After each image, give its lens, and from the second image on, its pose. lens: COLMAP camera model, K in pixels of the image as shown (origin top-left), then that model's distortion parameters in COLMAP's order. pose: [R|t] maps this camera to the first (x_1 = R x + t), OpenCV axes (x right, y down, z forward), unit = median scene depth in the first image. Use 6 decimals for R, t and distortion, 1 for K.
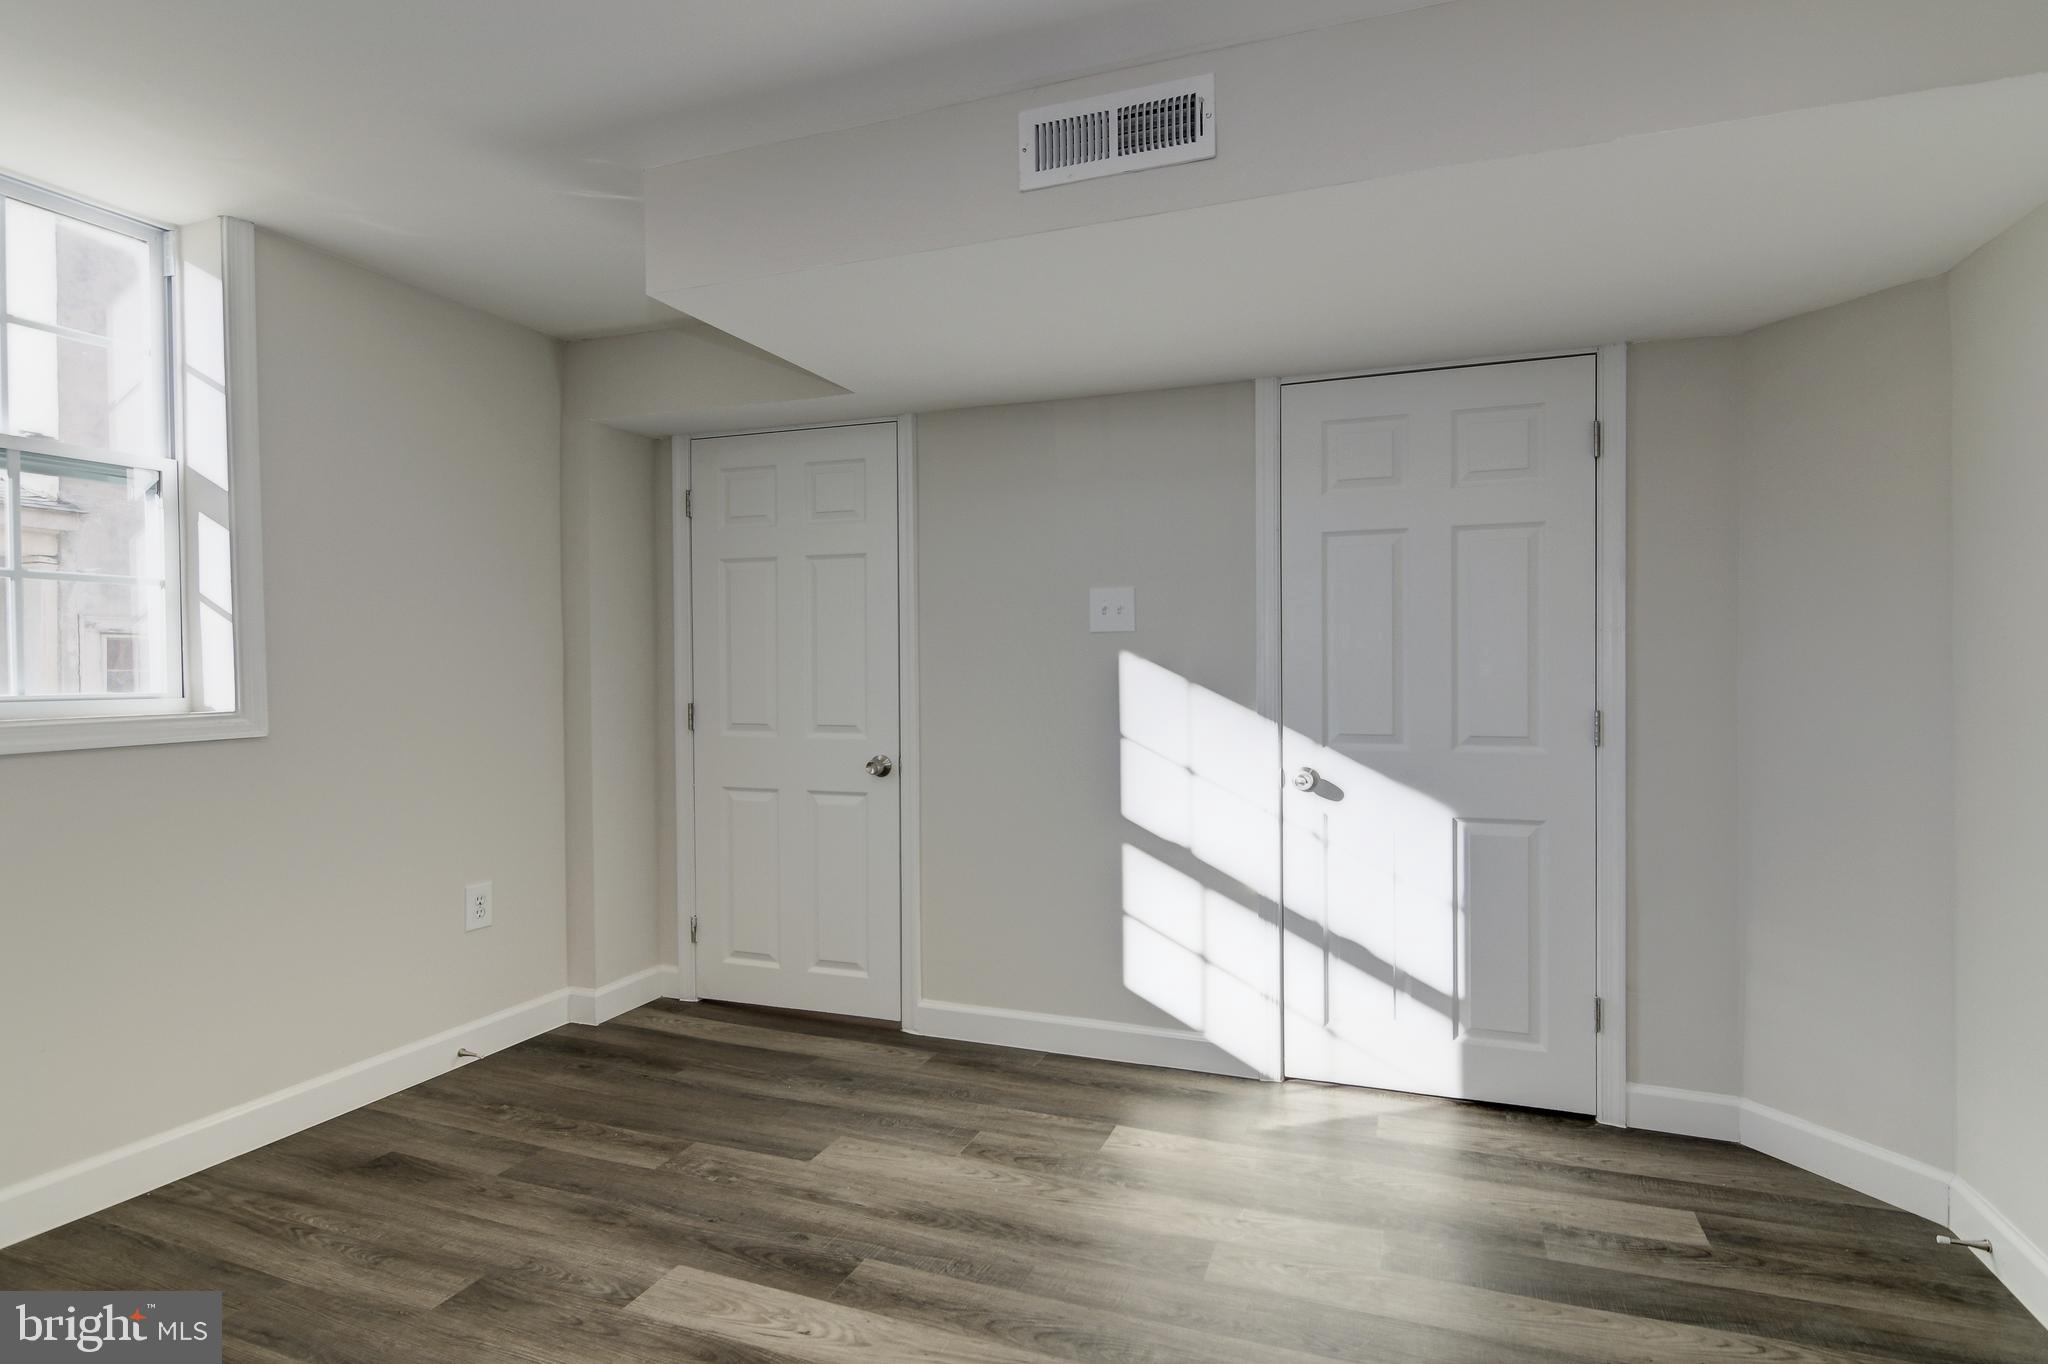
lens RADIAL K [[990.5, 0, 1079.3], [0, 990.5, 684.1], [0, 0, 1]] dist [0.015528, -0.009613]
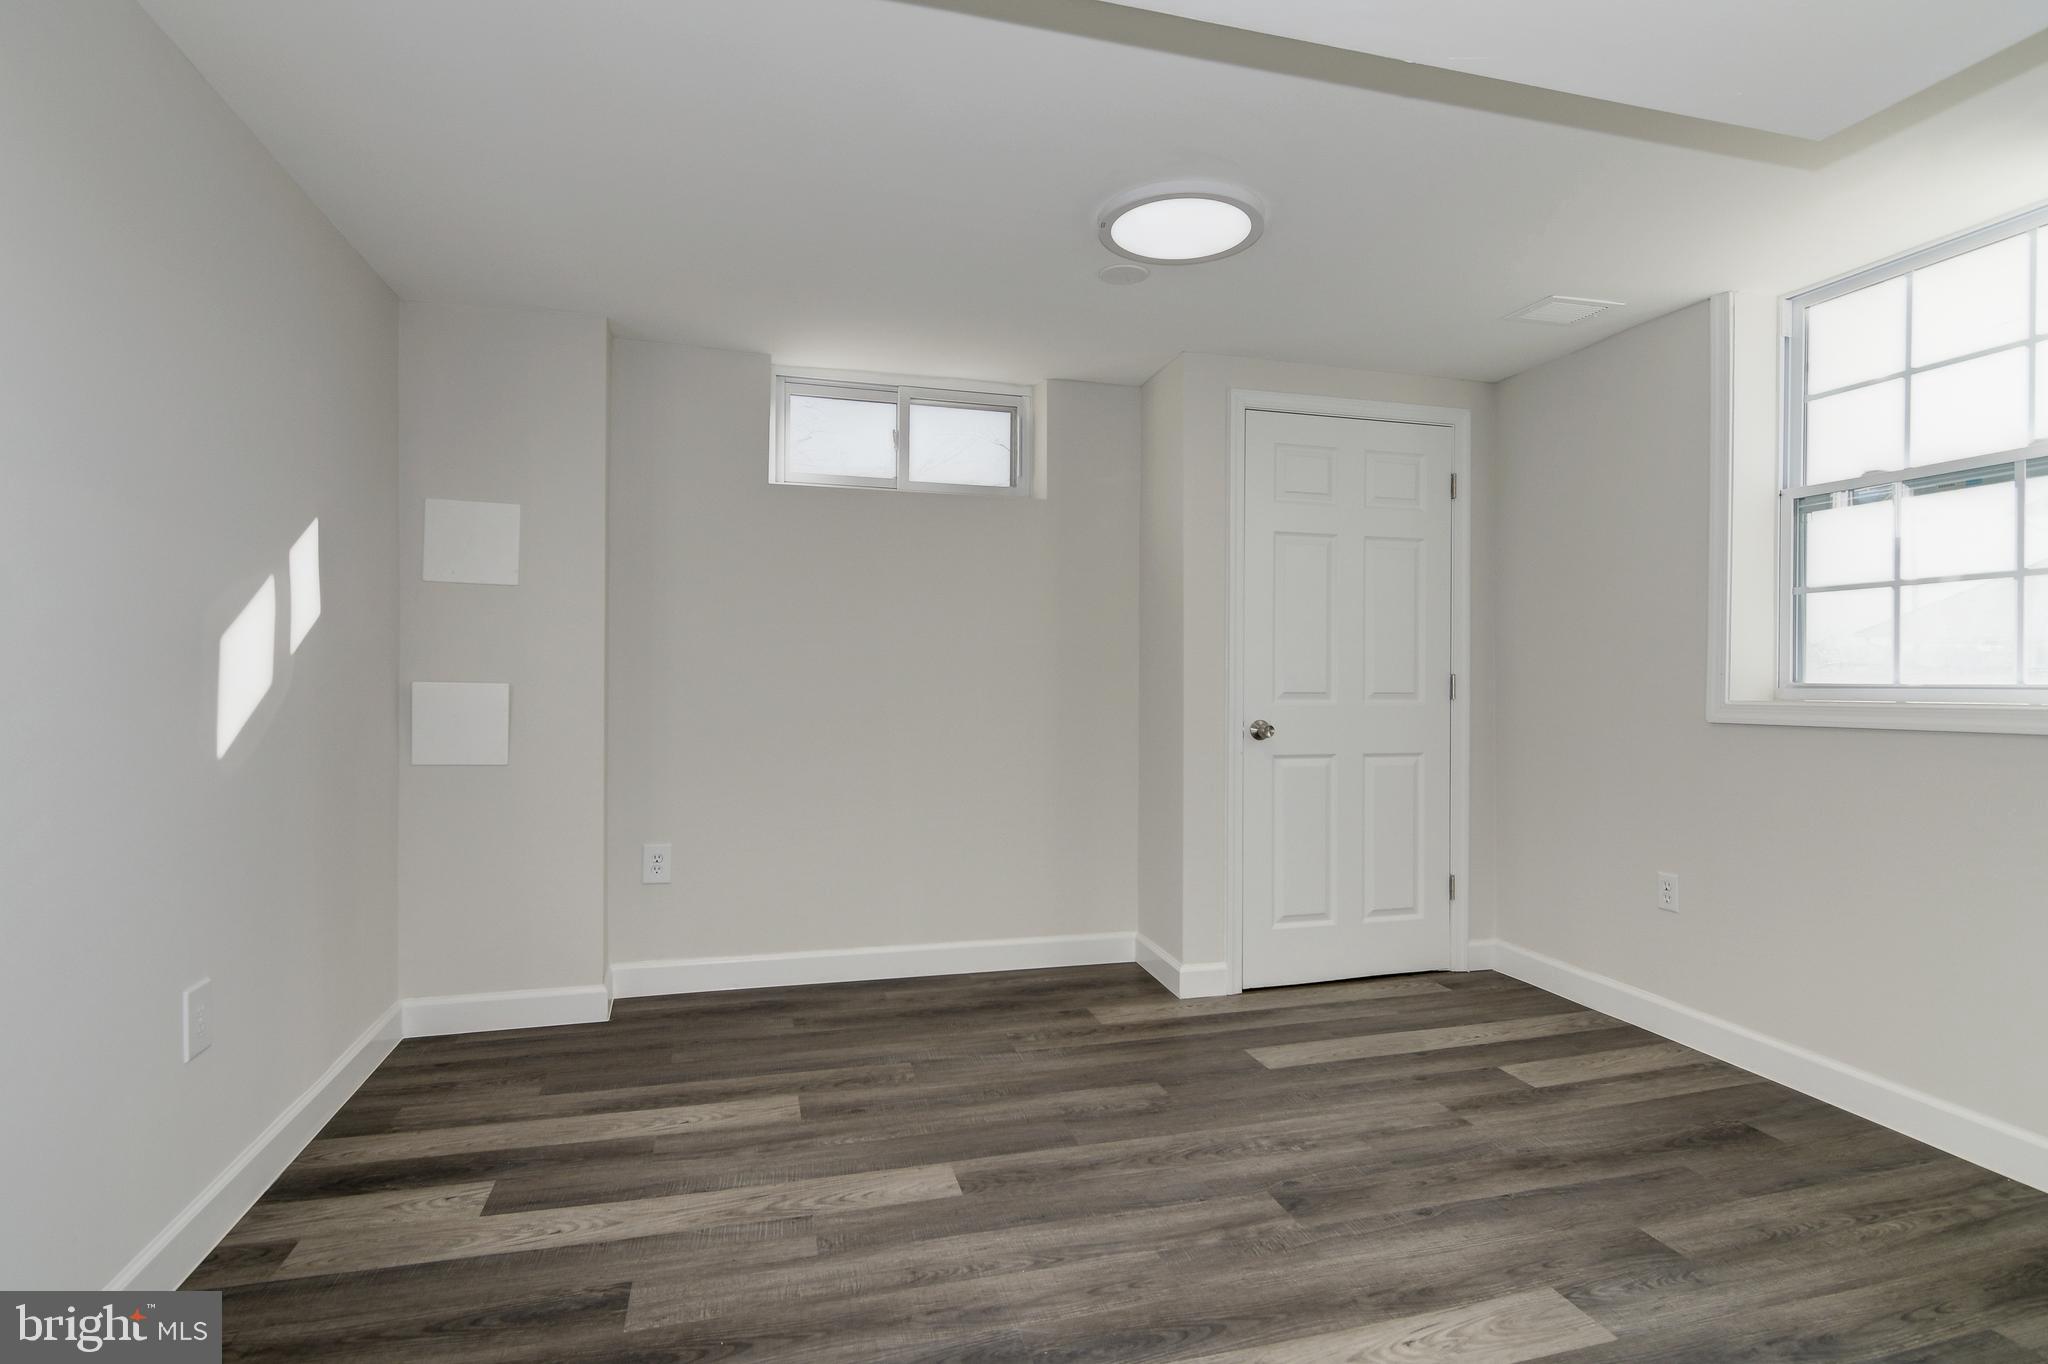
lens RADIAL K [[1050.2, 0, 1010.8], [0, 1050.2, 679.6], [0, 0, 1]] dist [0.013645, -0.011938]
pose [[-0.830444, 0.001361, -0.557100, 0.438926], [-0.009062, 0.999832, 0.015951, -0.001512], [0.557028, 0.018295, -0.830292, 1.163303]]
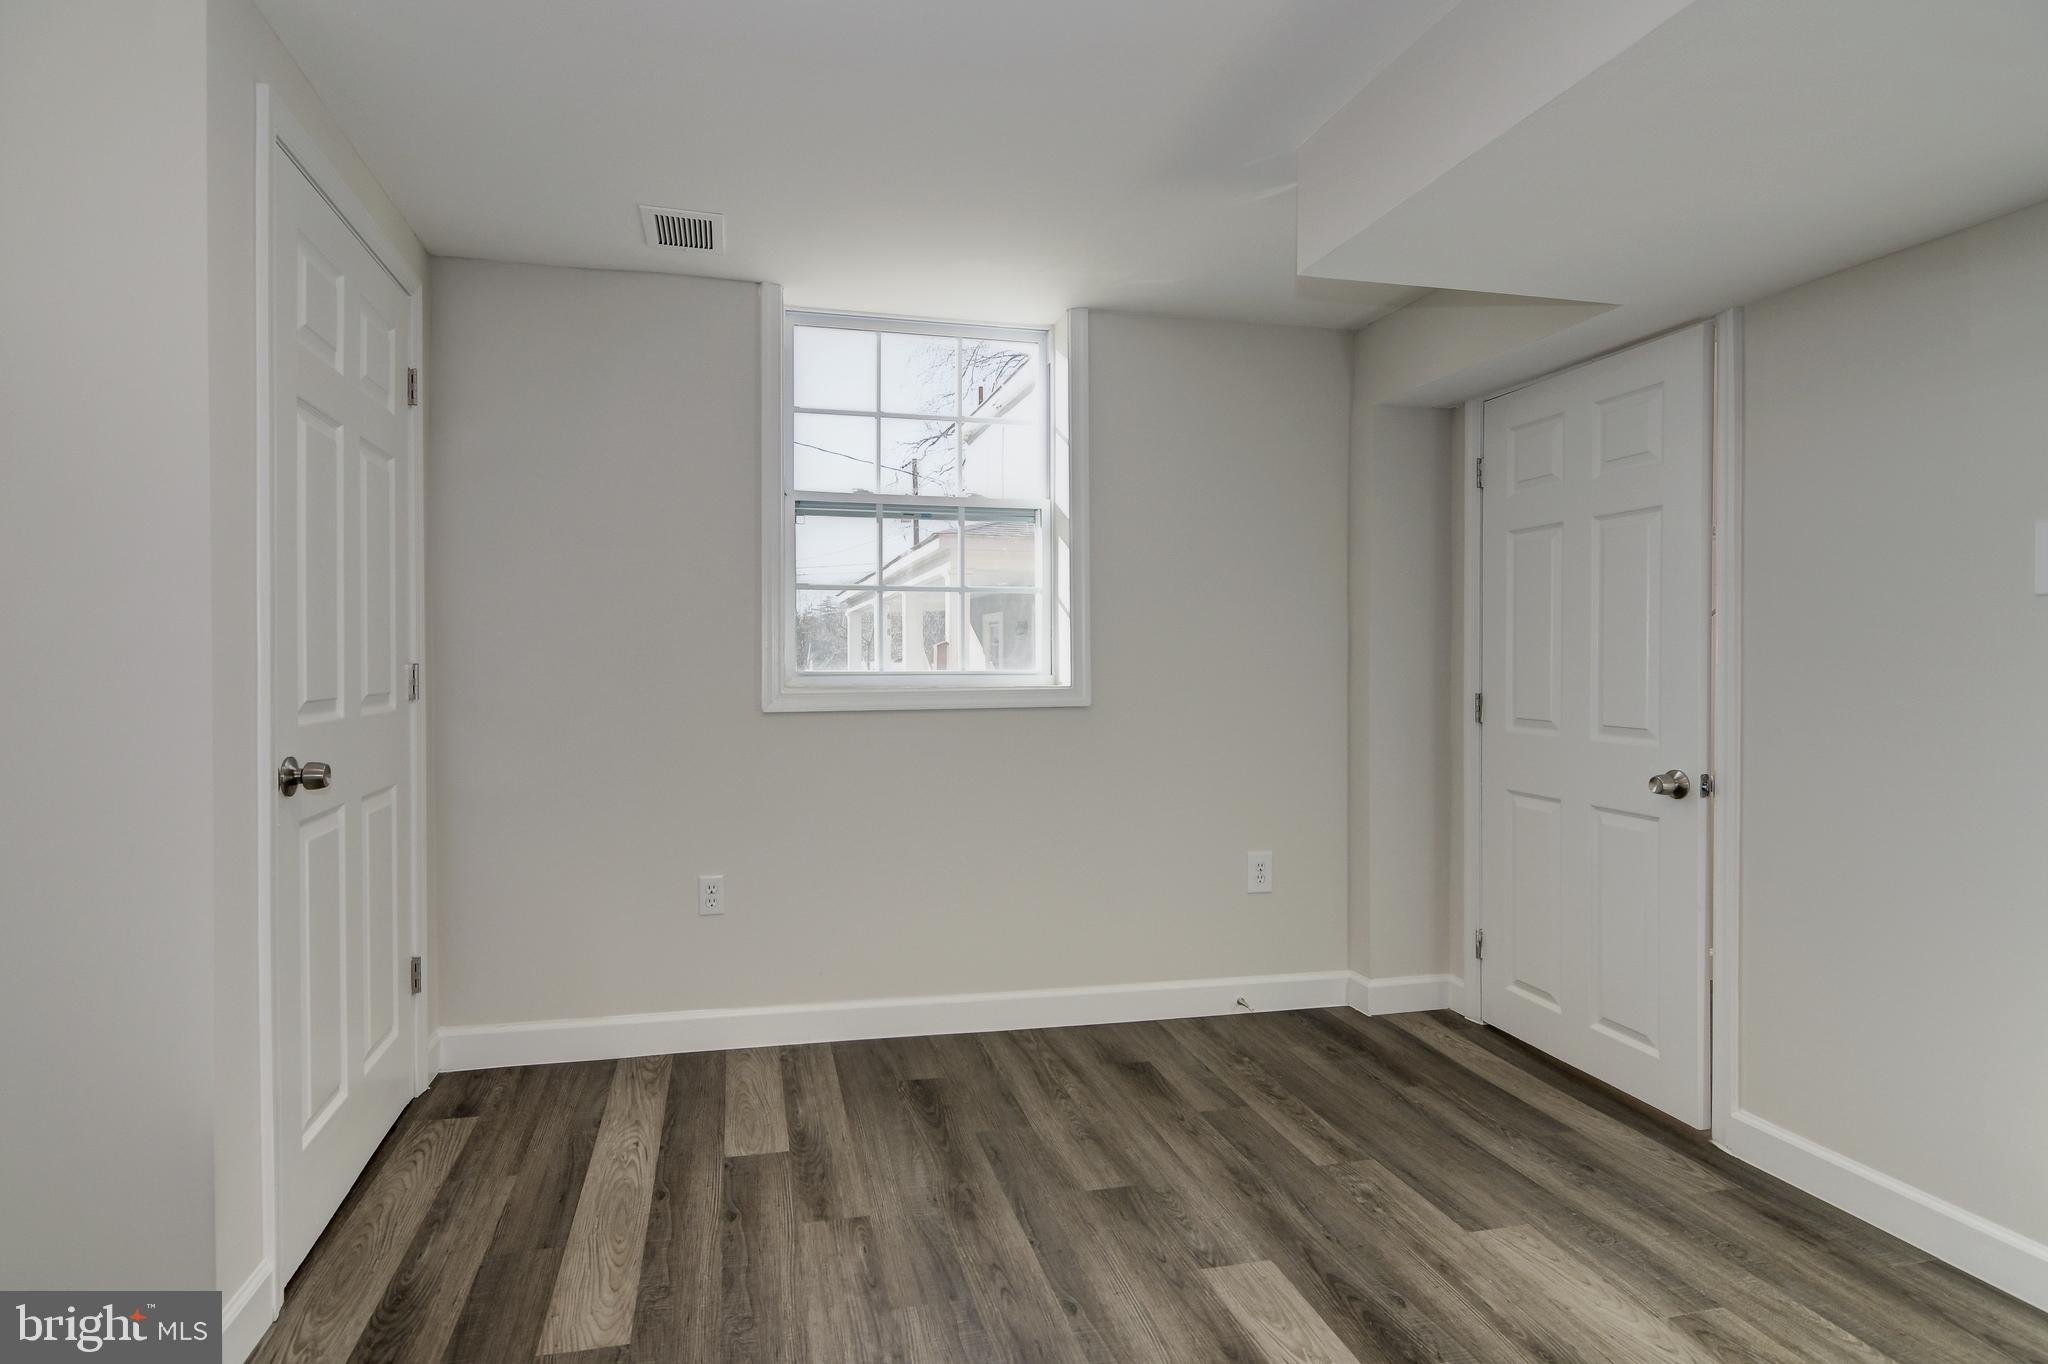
lens RADIAL K [[1050.2, 0, 1010.8], [0, 1050.2, 679.6], [0, 0, 1]] dist [0.013645, -0.011938]
pose [[0.553010, 0.020483, -0.832923, 0.247428], [-0.016548, 0.999771, 0.013598, 0.000560], [0.833010, 0.006263, 0.553222, 0.165512]]
